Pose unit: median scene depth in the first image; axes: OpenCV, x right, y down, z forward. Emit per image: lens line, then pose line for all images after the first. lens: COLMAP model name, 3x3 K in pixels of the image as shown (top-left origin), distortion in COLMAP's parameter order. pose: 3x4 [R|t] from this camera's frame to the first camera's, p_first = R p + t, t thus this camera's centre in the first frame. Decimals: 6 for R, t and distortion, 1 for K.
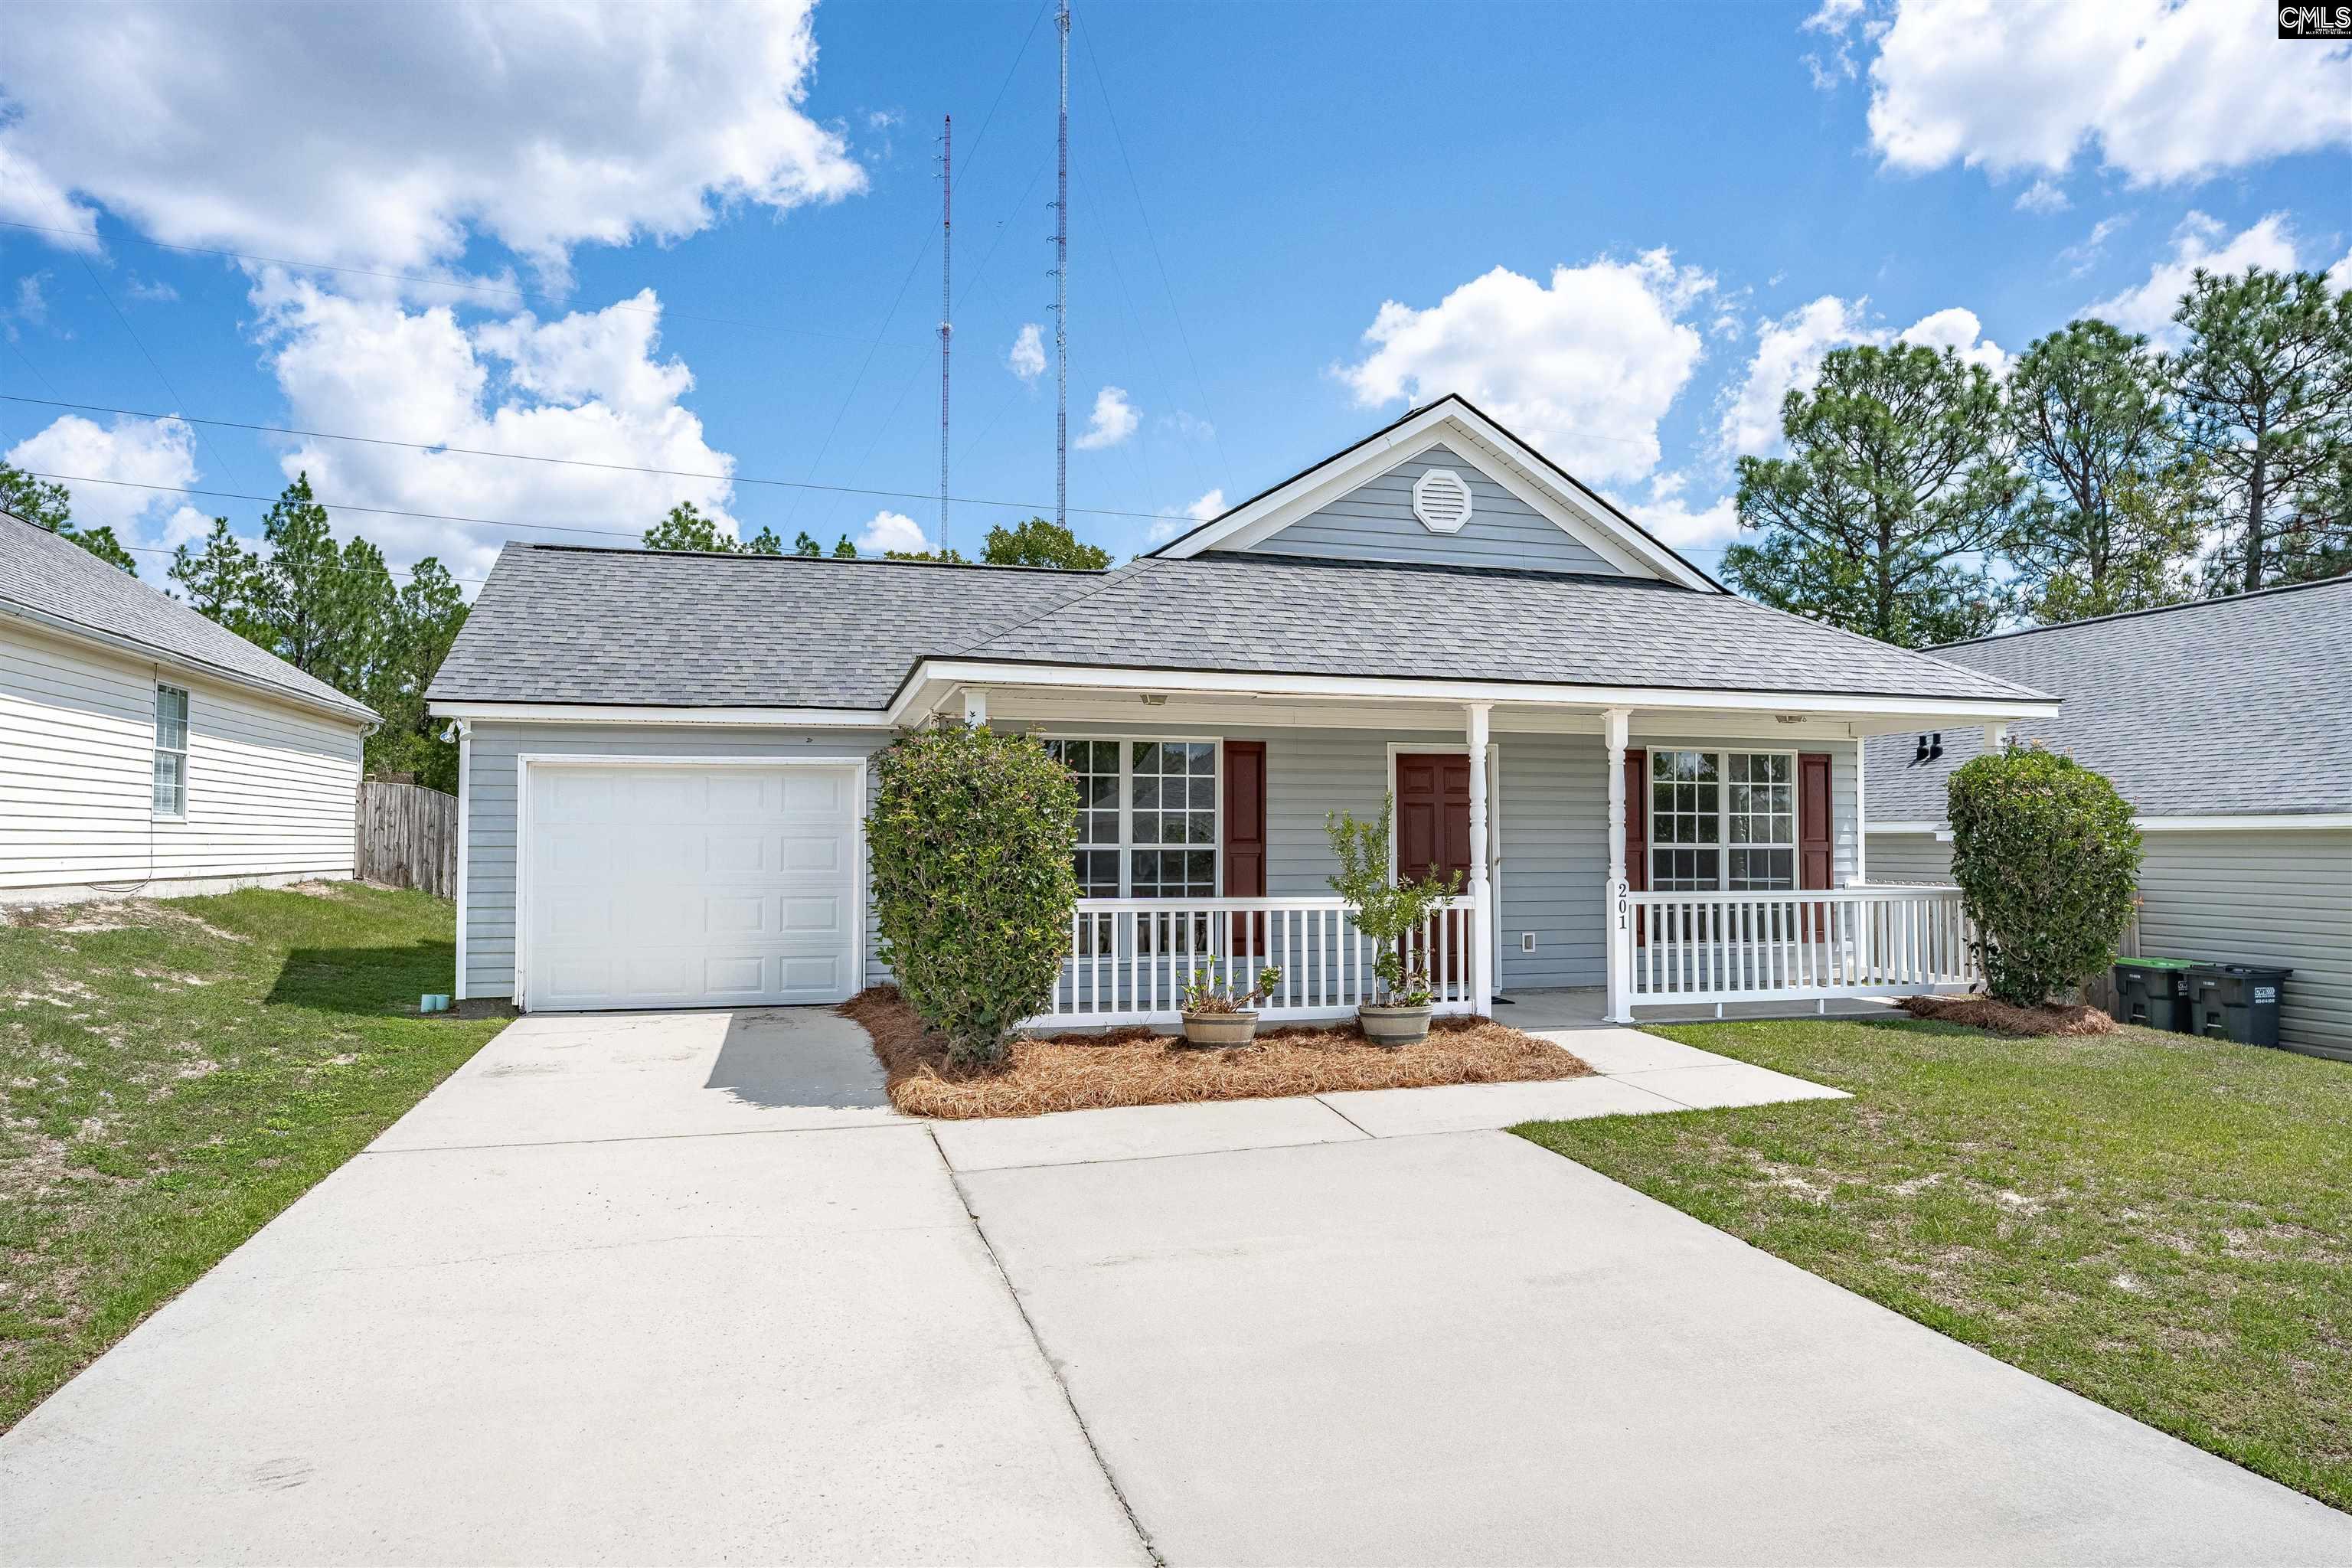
lens RADIAL K [[1375.4, 0, 1176.0], [0, 1375.4, 784.0], [0, 0, 1]] dist [-0.039389, 0.002993]
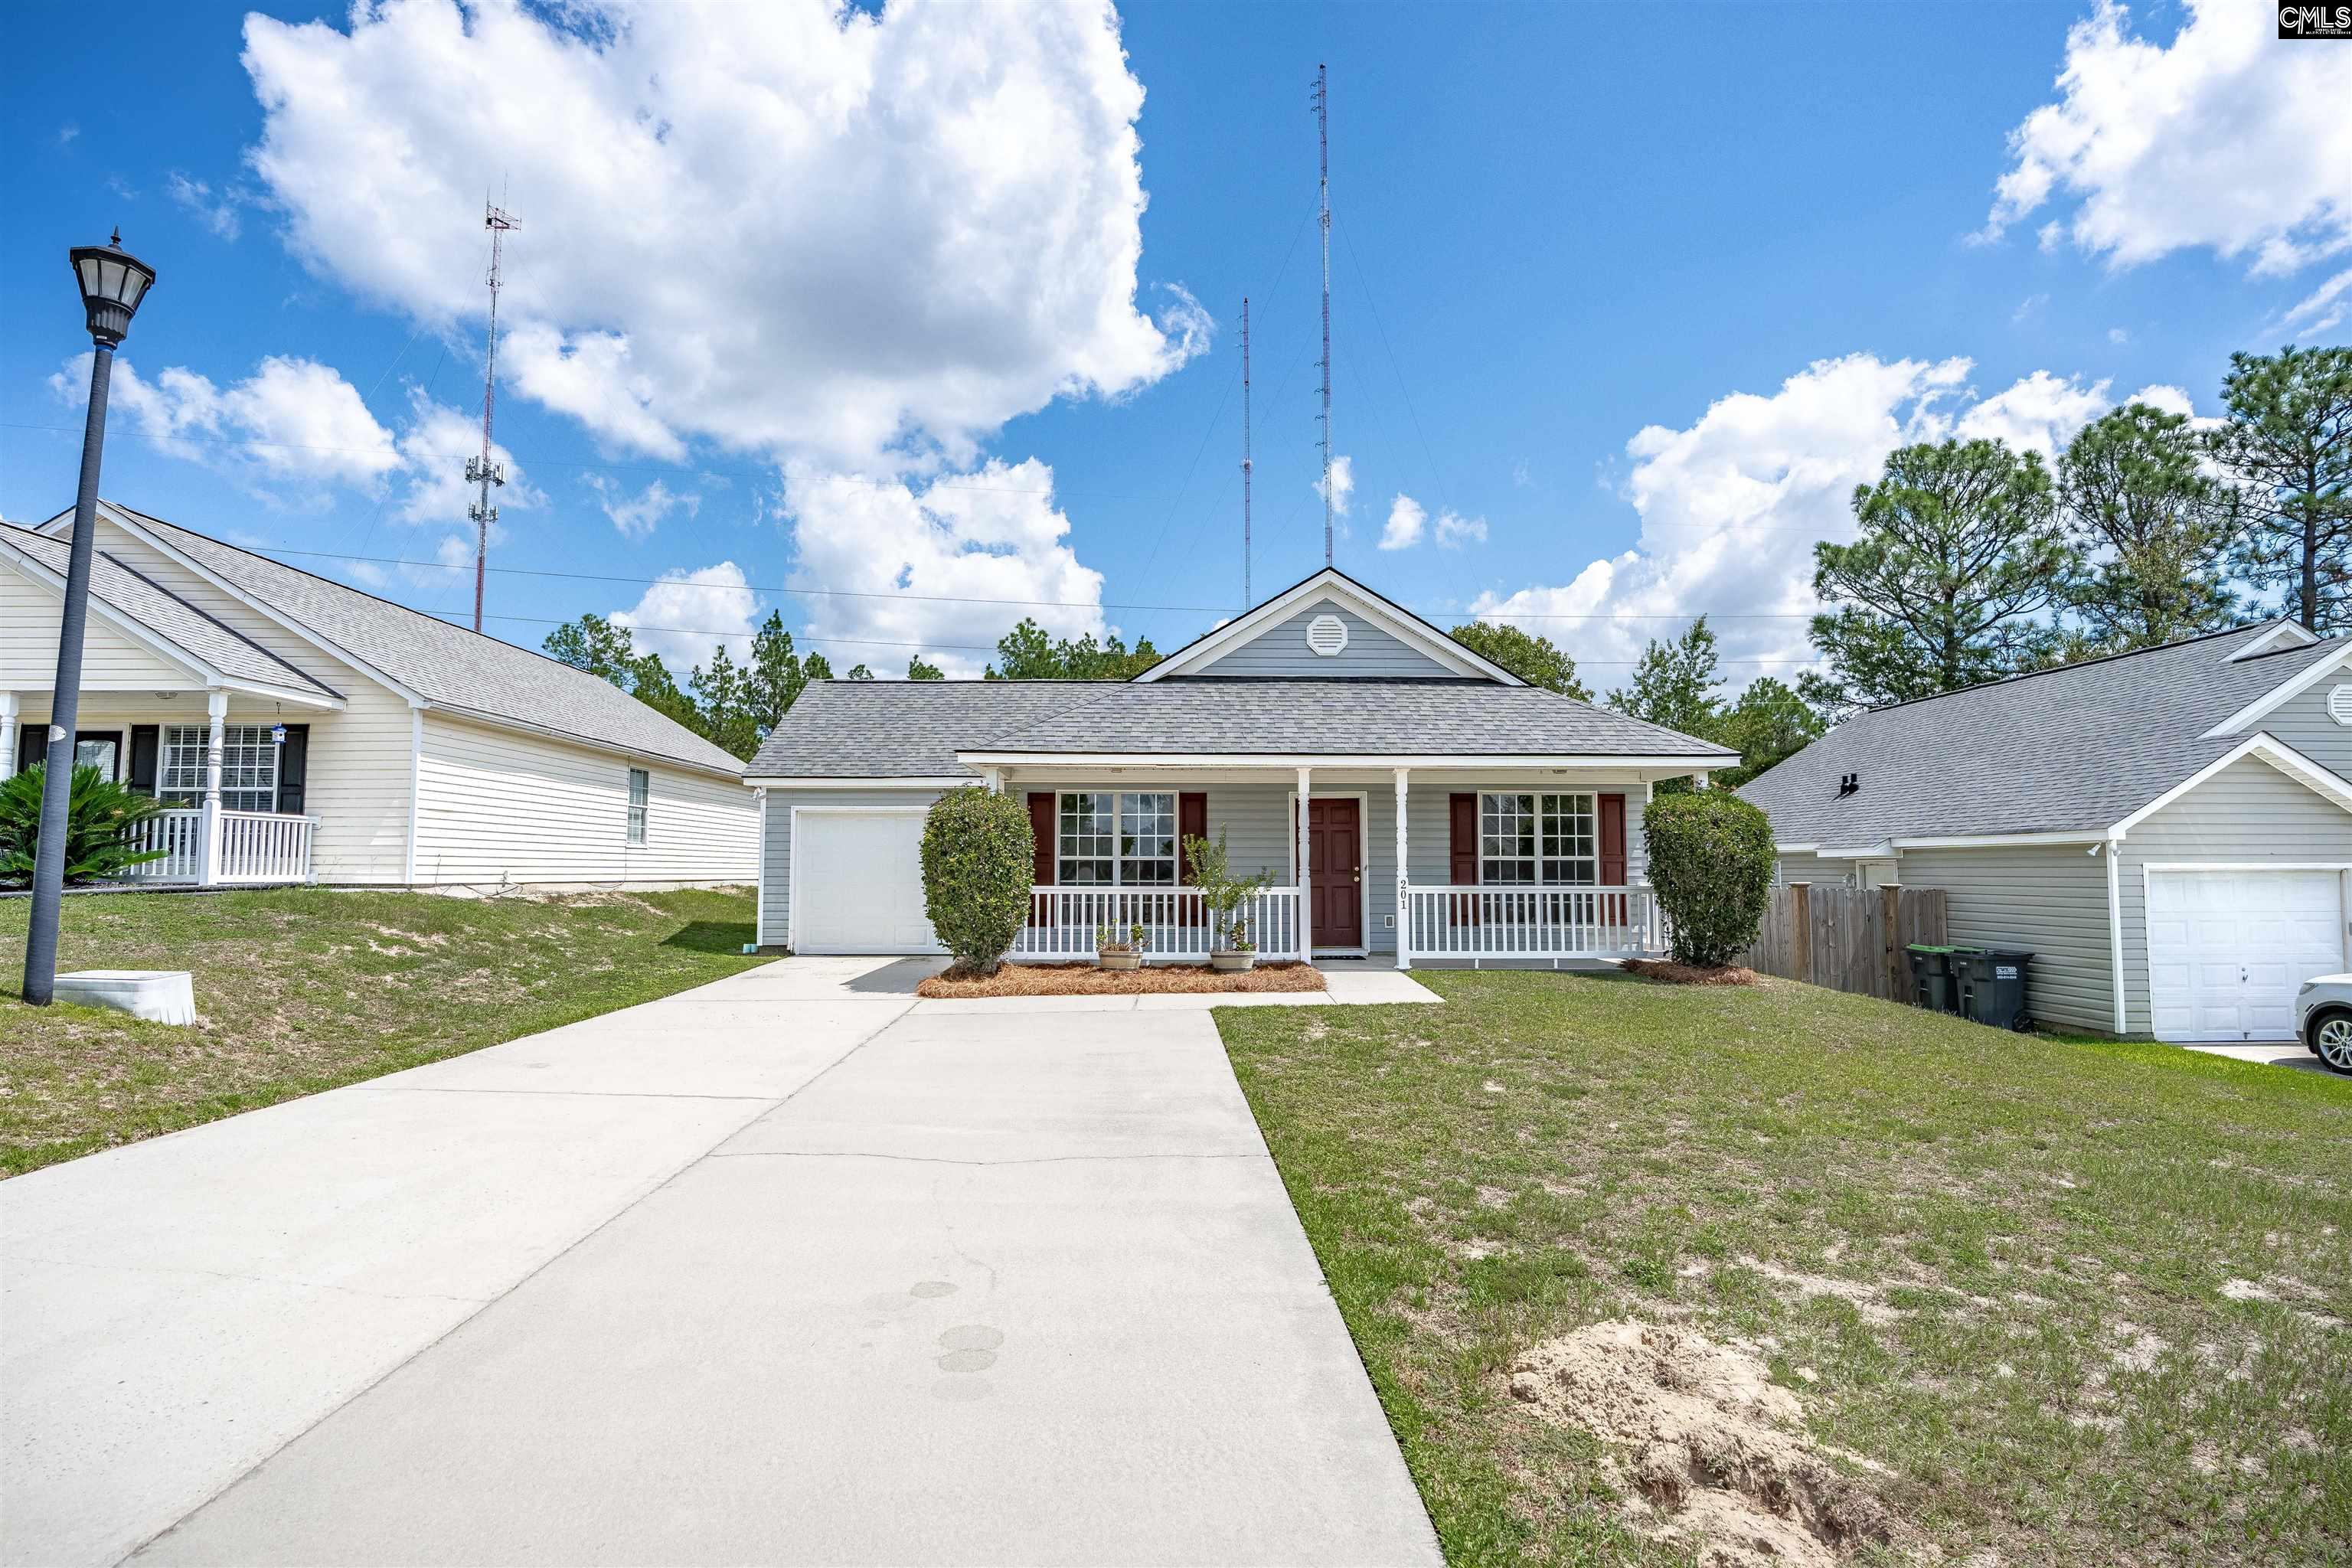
lens RADIAL K [[1122.9, 0, 1178.0], [0, 1122.9, 775.8], [0, 0, 1]] dist [-0.029376, -0.000272]
pose [[0.969847, -0.020070, -0.242887, 0.321727], [0.009958, 0.999034, -0.042791, 0.004991], [0.243511, 0.039082, 0.969110, -0.255028]]
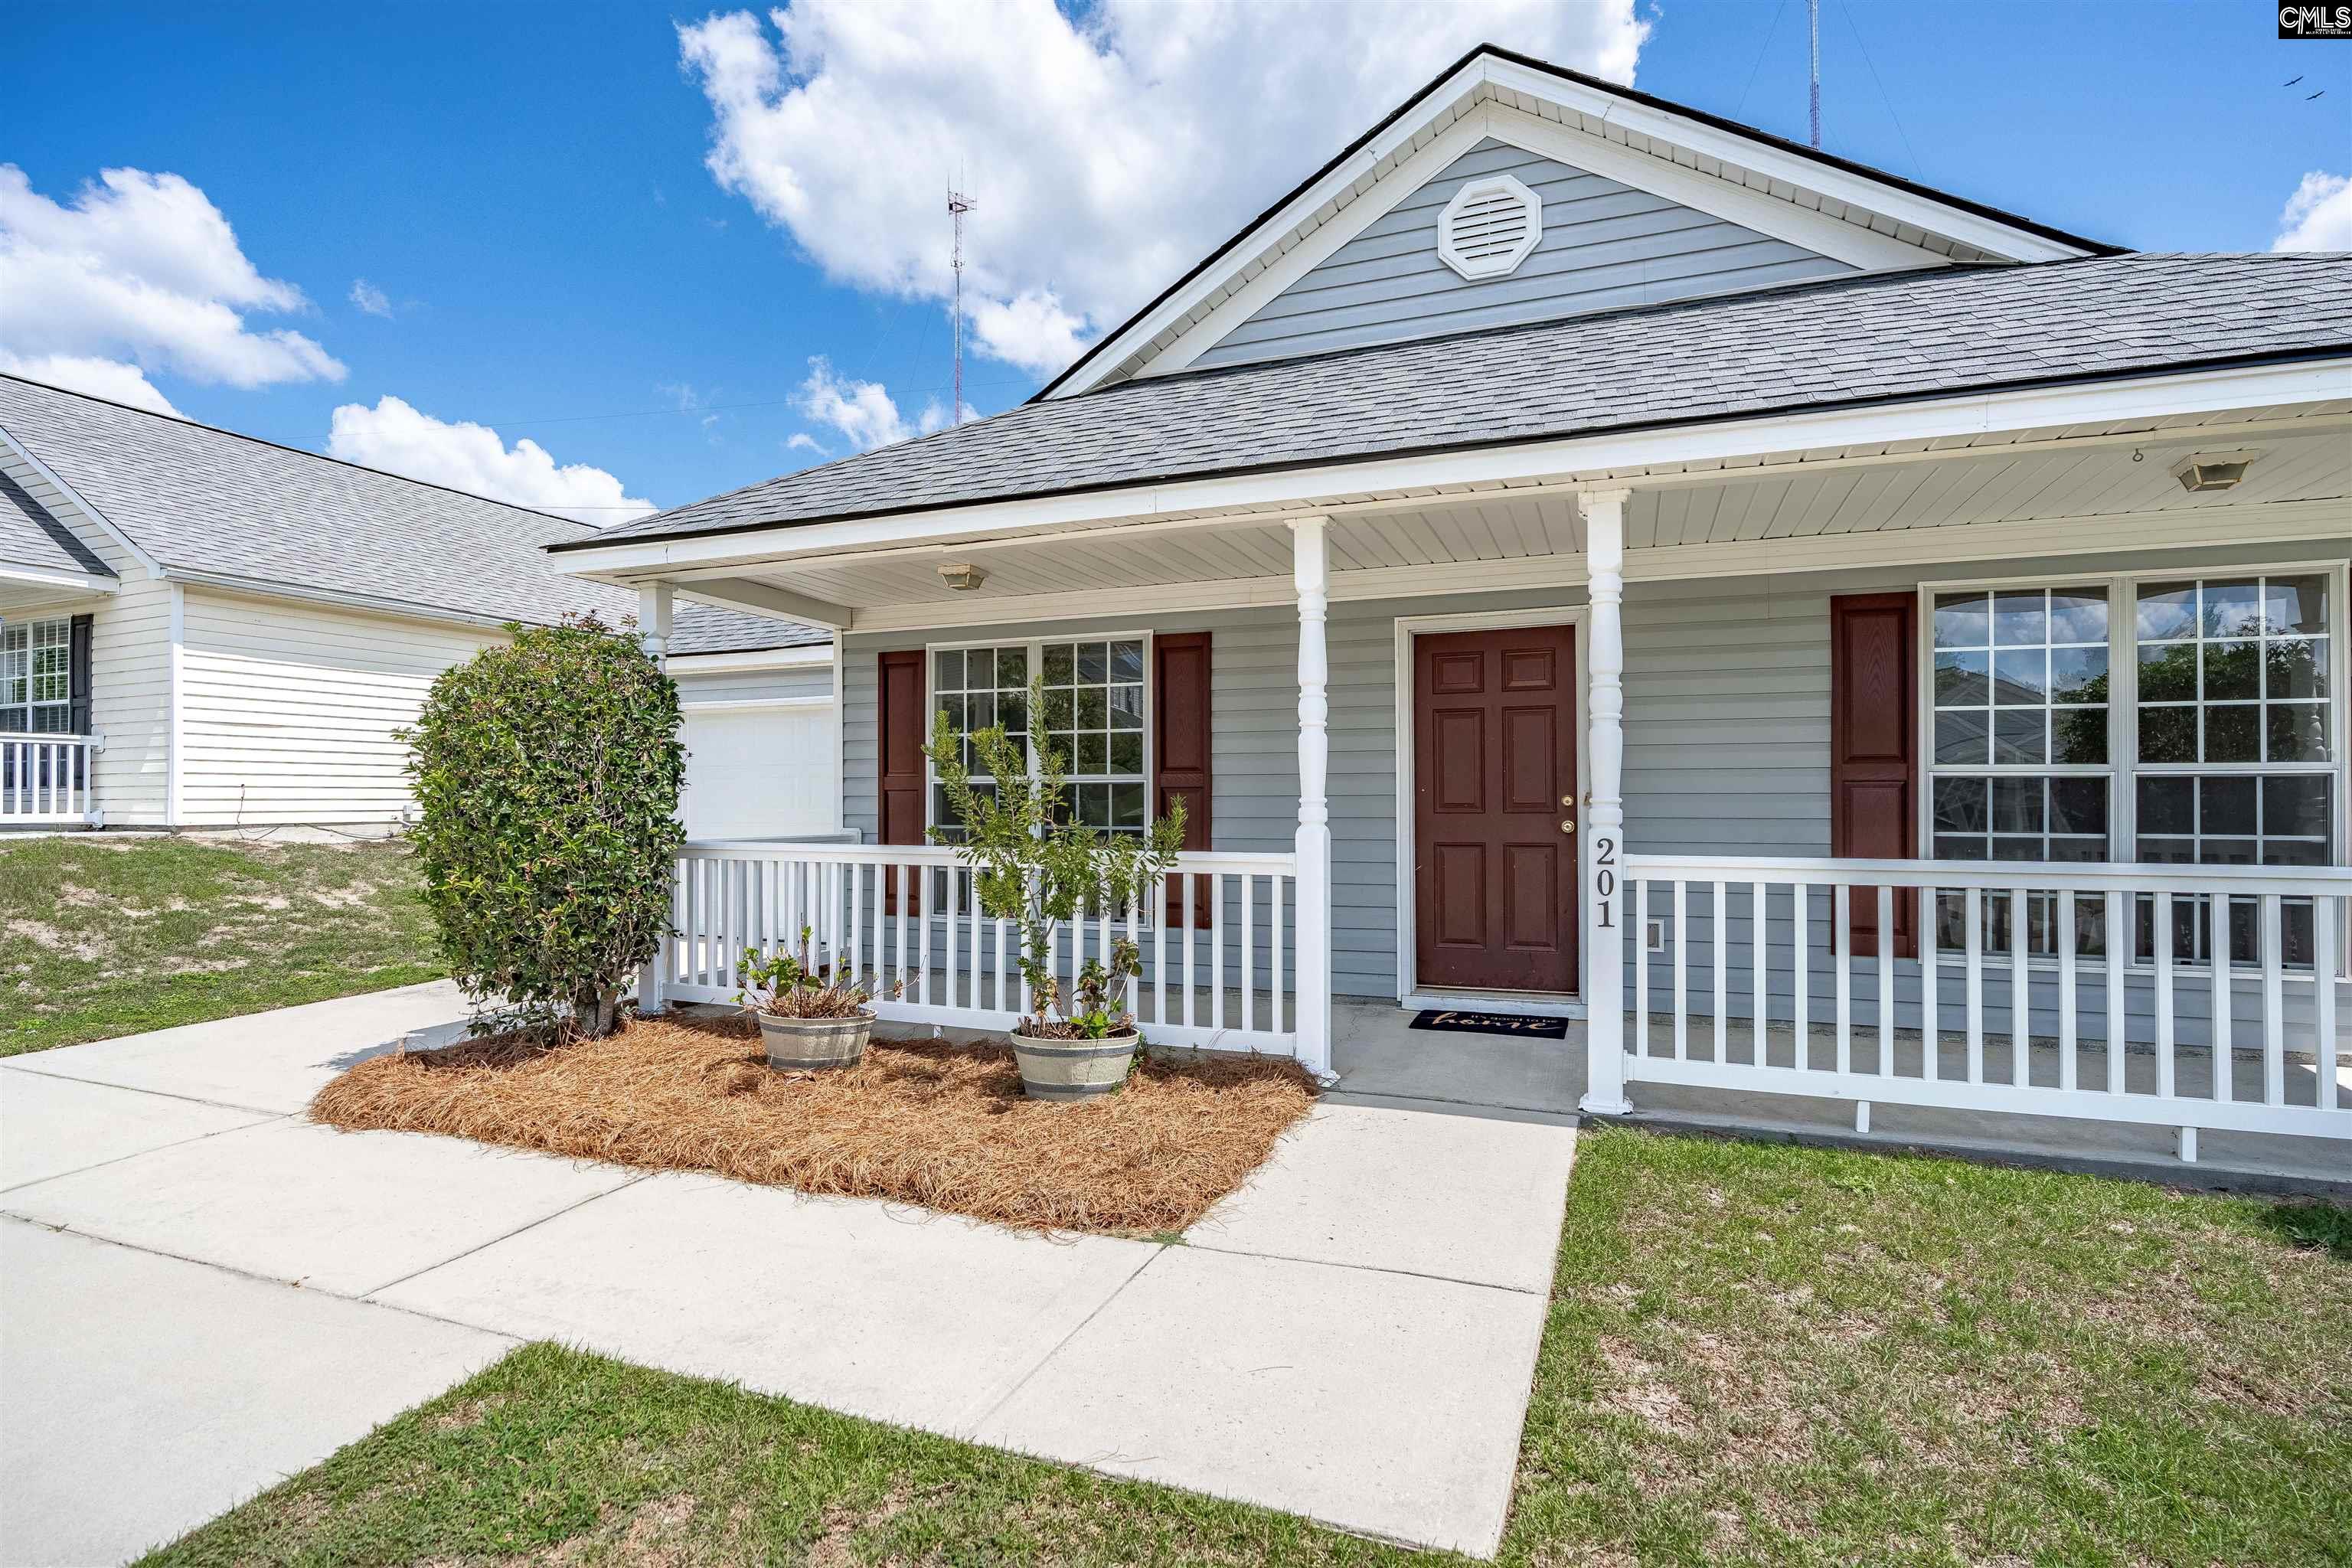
lens RADIAL K [[1134.7, 0, 1176.0], [0, 1134.7, 784.0], [0, 0, 1]] dist [-0.017897, 0.000123]
pose [[0.800021, -0.009313, -0.599900, 0.371414], [0.026956, 0.999428, 0.020433, 0.032986], [0.599367, -0.032518, 0.799814, 0.470186]]
